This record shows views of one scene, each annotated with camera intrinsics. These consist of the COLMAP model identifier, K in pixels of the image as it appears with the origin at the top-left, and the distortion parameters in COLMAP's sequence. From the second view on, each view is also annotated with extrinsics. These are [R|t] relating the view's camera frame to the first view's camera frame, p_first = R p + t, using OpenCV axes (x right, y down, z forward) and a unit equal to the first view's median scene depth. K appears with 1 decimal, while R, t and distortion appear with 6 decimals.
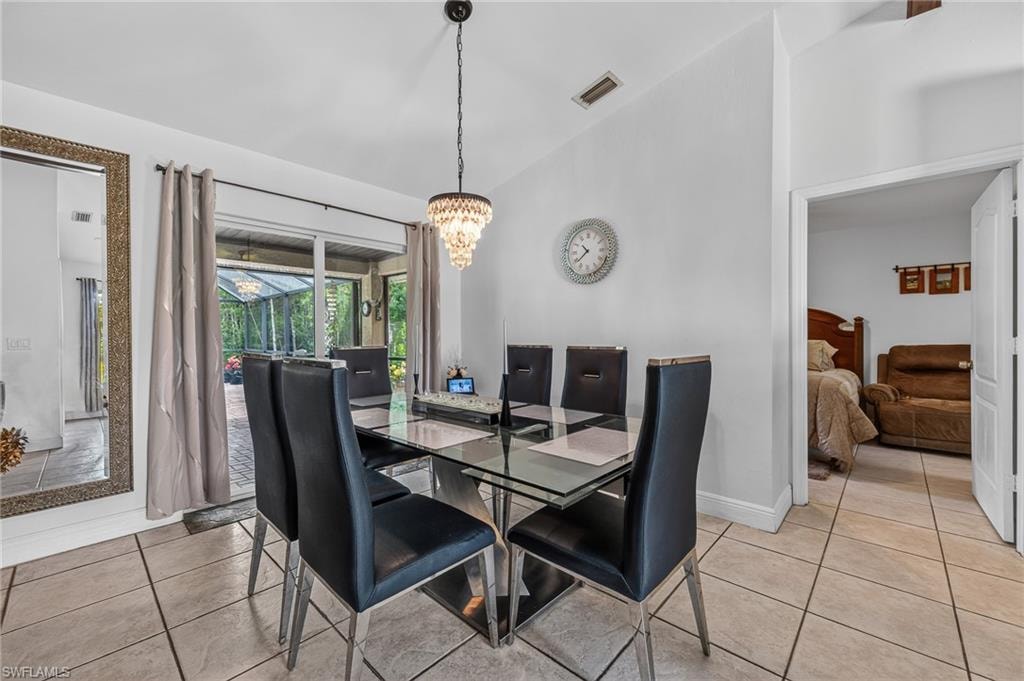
lens RADIAL K [[415.3, 0, 506.2], [0, 415.3, 334.8], [0, 0, 1]] dist [0.007477, -0.000364]
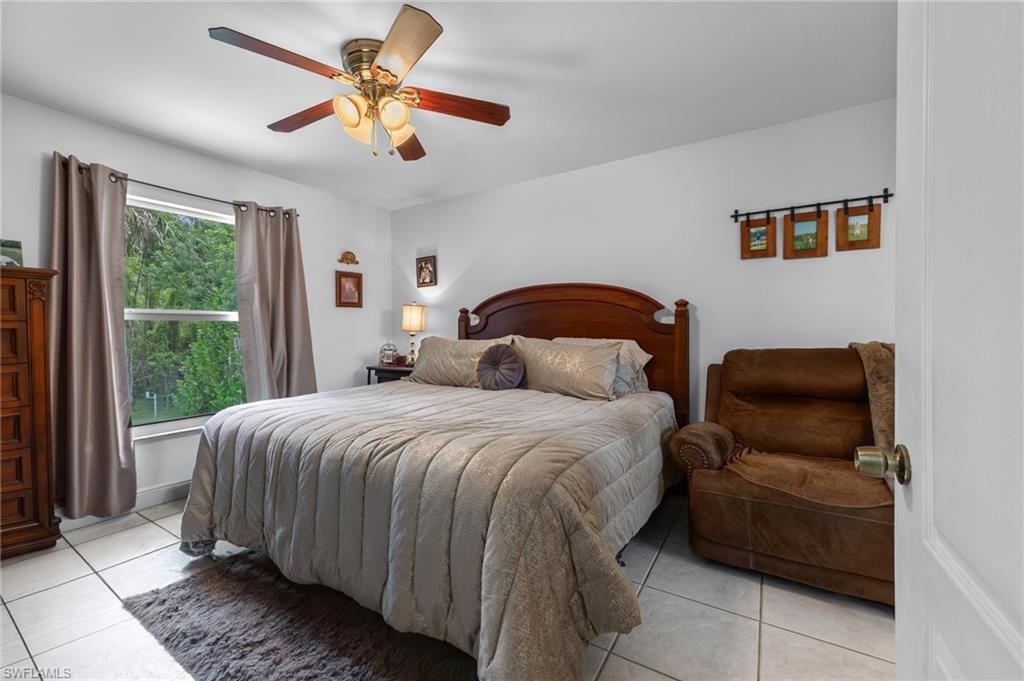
lens RADIAL K [[415.3, 0, 508.7], [0, 415.3, 334.1], [0, 0, 1]] dist [0.007477, -0.000364]
pose [[0.982418, -0.006286, 0.186590, 0.527557], [0.004394, 0.999935, 0.010552, -0.002277], [-0.186644, -0.009547, 0.982381, 0.502092]]
